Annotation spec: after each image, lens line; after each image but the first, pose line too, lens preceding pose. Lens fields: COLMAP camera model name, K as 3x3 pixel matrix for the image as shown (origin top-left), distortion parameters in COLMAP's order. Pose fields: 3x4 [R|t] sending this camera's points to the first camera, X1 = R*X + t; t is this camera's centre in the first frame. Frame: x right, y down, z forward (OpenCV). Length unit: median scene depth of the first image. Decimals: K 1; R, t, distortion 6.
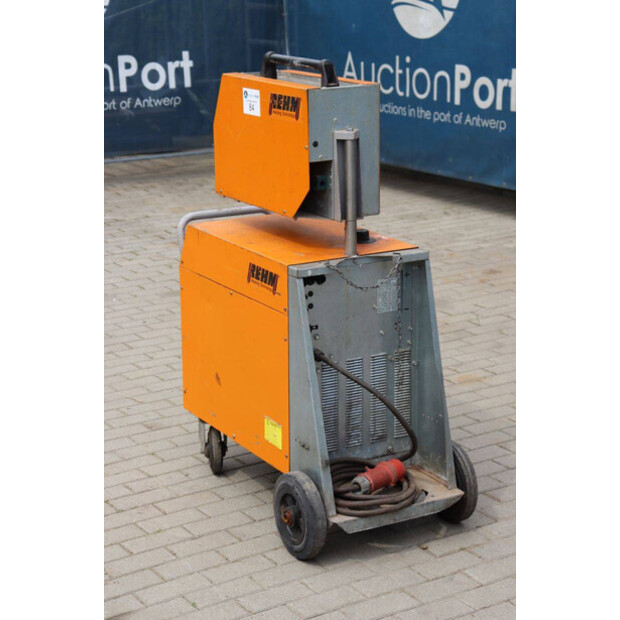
lens RADIAL K [[1447.4, 0, 310.0], [0, 1447.4, 310.0], [0, 0, 1]] dist [0.378538, 0.493970]
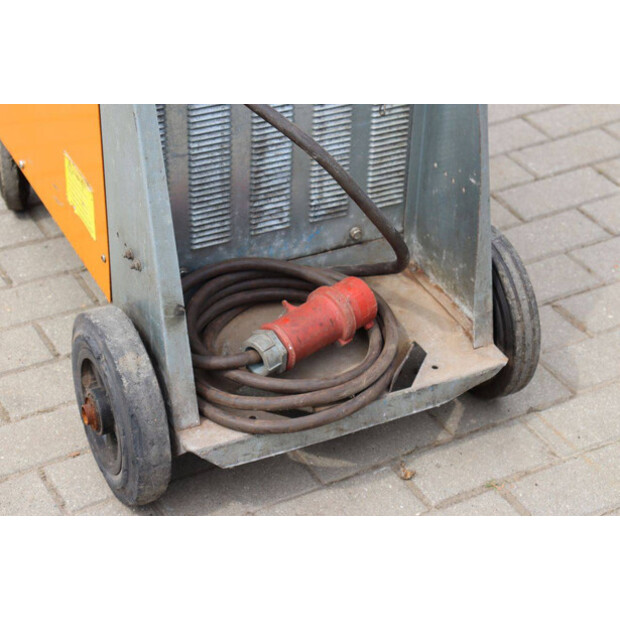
lens RADIAL K [[1447.4, 0, 310.0], [0, 1447.4, 310.0], [0, 0, 1]] dist [0.378538, 0.493970]
pose [[0.997349, 0.066707, -0.029074, 0.058341], [-0.052728, 0.937845, 0.343024, -0.036482], [0.050149, -0.340582, 0.938876, 0.596558]]
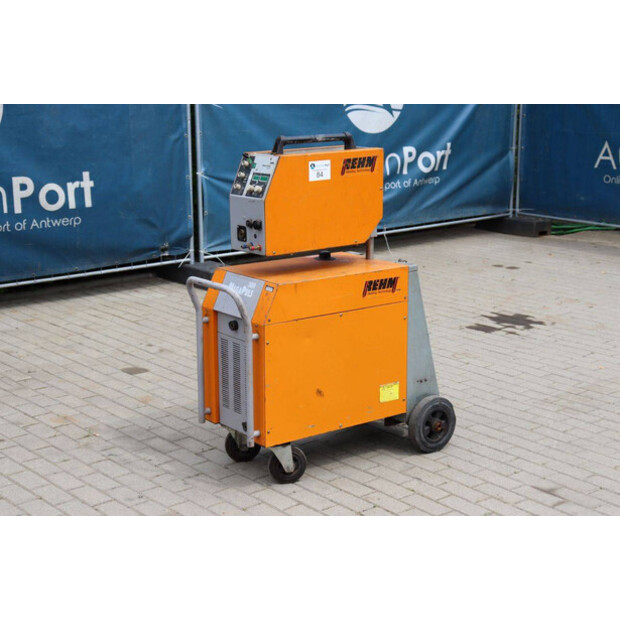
lens RADIAL K [[1078.4, 0, 310.0], [0, 1078.4, 310.0], [0, 0, 1]] dist [0.179328, 0.155084]
pose [[-0.127019, -0.207252, 0.970007, -1.041495], [0.260004, 0.936776, 0.234198, -0.263006], [-0.957217, 0.281954, -0.065102, 1.141145]]
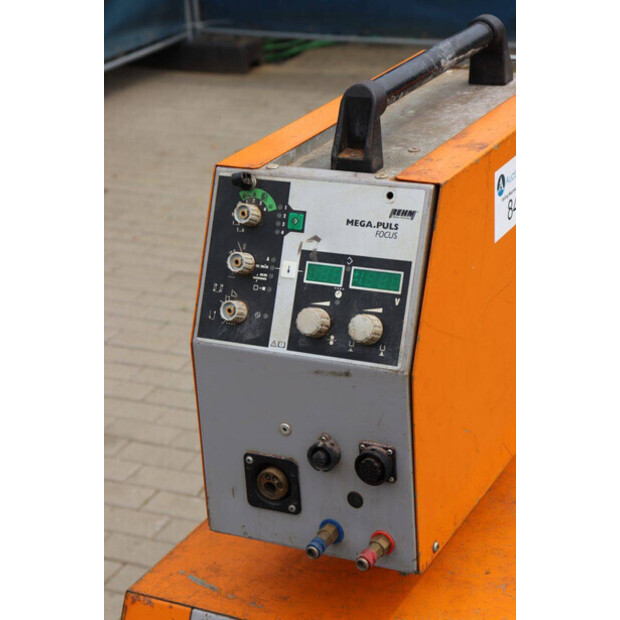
lens RADIAL K [[1433.5, 0, 310.1], [0, 1433.5, 321.4], [0, 0, 1]] dist [0.399171, 0.701651]
pose [[-0.537534, -0.280099, 0.795362, -0.308440], [0.270595, 0.836039, 0.477302, -0.304992], [-0.798646, 0.471787, -0.373606, 1.219712]]
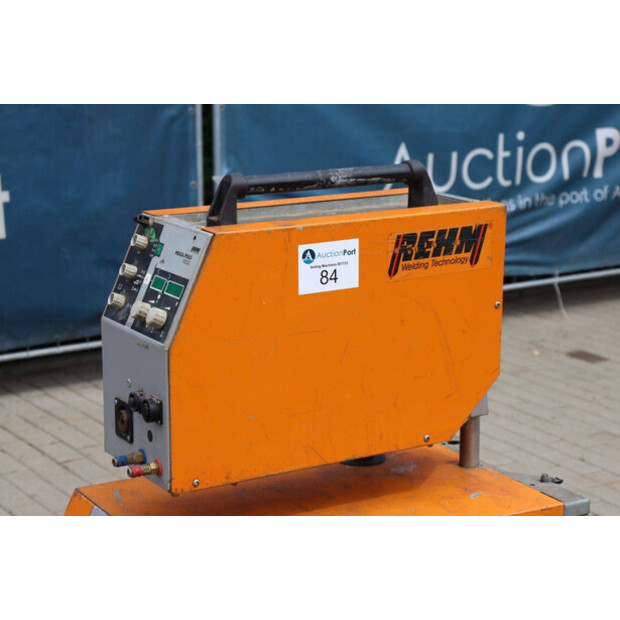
lens RADIAL K [[1447.4, 0, 310.0], [0, 1447.4, 310.0], [0, 0, 1]] dist [0.378538, 0.493970]
pose [[-0.010102, -0.208534, 0.977963, -0.548568], [0.250805, 0.946222, 0.204357, -0.239133], [-0.967985, 0.247342, 0.042743, 1.018798]]
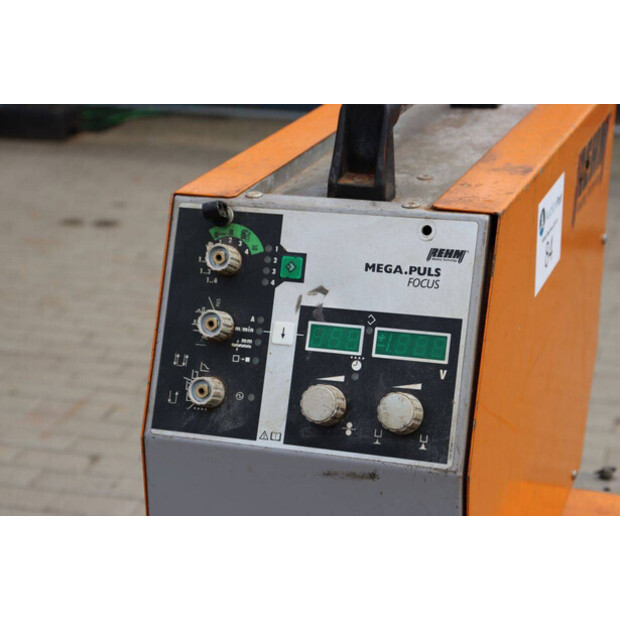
lens RADIAL K [[1433.5, 0, 310.1], [0, 1433.5, 321.4], [0, 0, 1]] dist [0.399171, 0.701651]
pose [[-0.648091, -0.229111, 0.726282, -0.217283], [0.216954, 0.858612, 0.464452, -0.271355], [-0.730006, 0.458577, -0.506752, 1.212710]]
